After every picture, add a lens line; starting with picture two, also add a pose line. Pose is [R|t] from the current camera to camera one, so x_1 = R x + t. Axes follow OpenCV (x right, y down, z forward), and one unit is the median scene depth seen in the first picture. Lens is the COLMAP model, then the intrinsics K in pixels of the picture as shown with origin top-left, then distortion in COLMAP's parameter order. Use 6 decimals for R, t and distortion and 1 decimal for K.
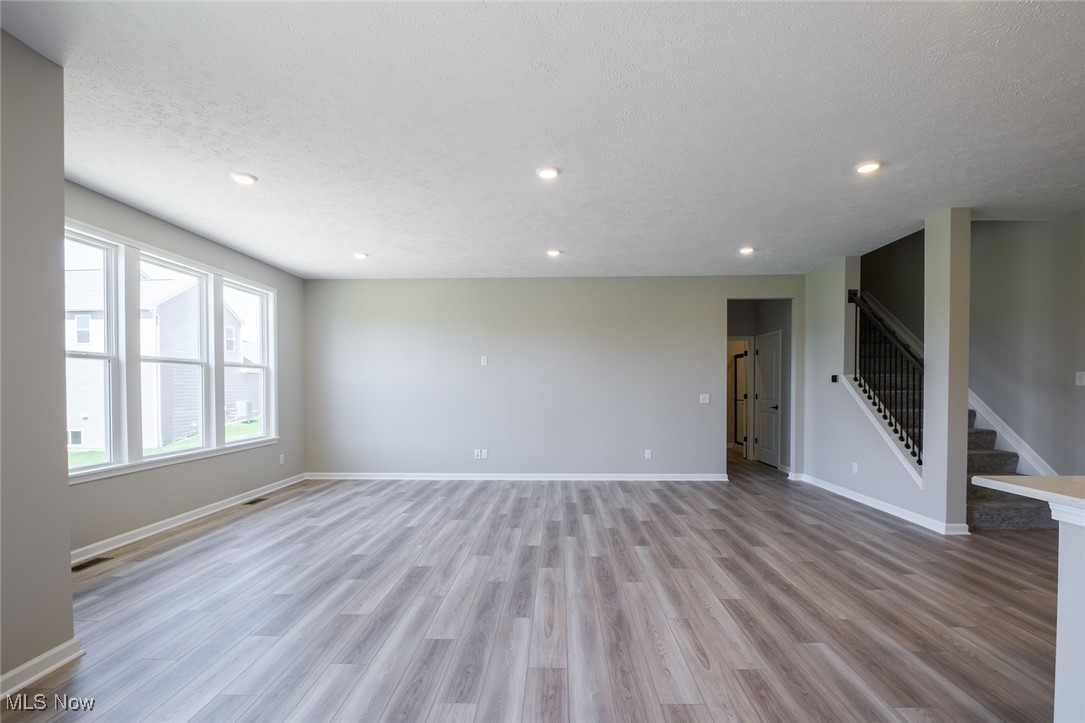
lens RADIAL K [[502.6, 0, 528.2], [0, 502.6, 407.5], [0, 0, 1]] dist [0.000981, 0.000232]
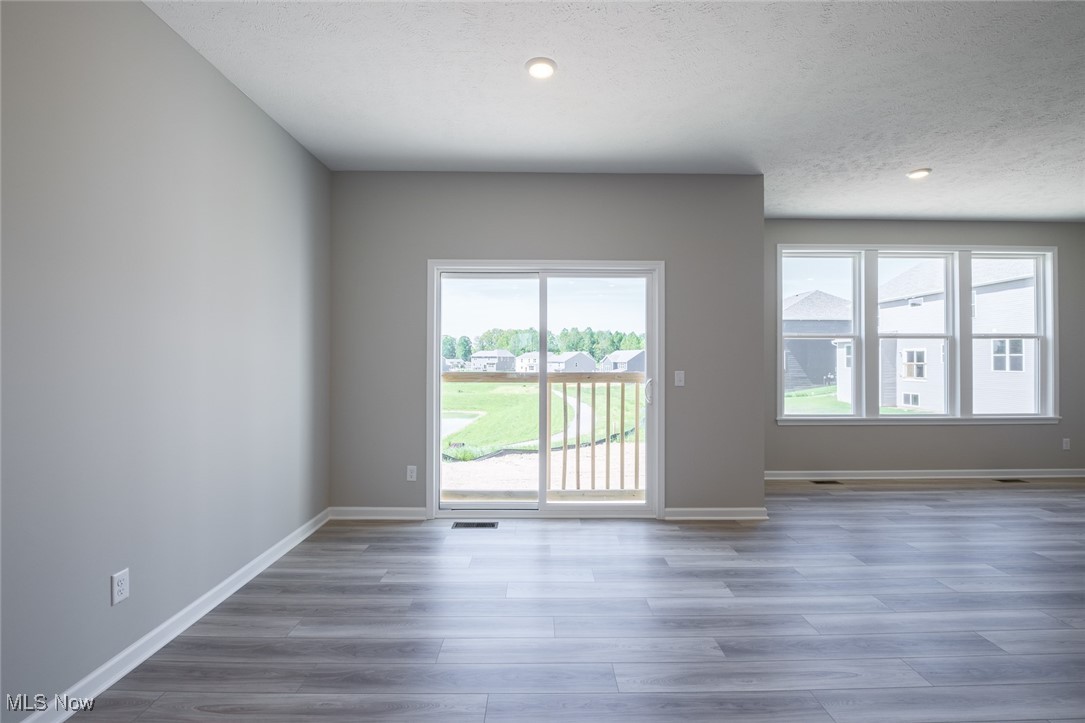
lens RADIAL K [[493.9, 0, 546.1], [0, 493.9, 356.8], [0, 0, 1]] dist [-0.000027, -0.000044]
pose [[0.074824, -0.002005, -0.997195, 0.297447], [-0.046559, 0.998900, -0.005502, 0.001528], [0.996109, 0.046840, 0.074648, 0.060789]]
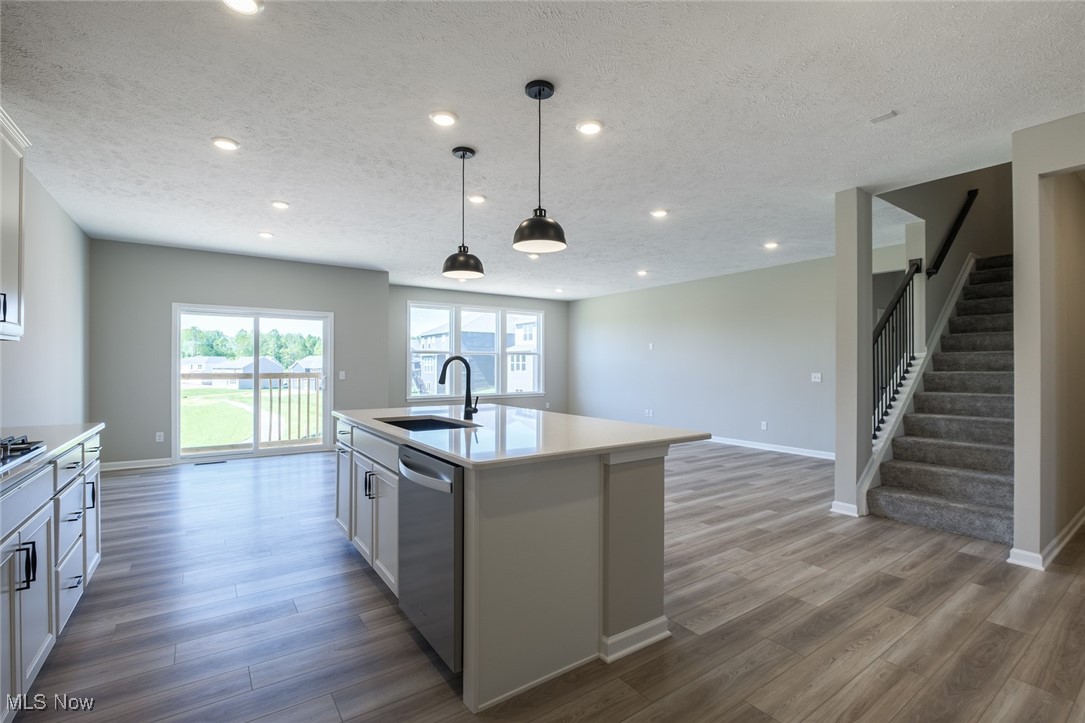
lens RADIAL K [[479.0, 0, 546.7], [0, 479.0, 360.8], [0, 0, 1]] dist [0.017644, -0.000087]
pose [[0.625277, -0.004121, -0.780392, 0.877066], [-0.037318, 0.998684, -0.035174, 0.005246], [0.779510, 0.051116, 0.624300, -0.058273]]
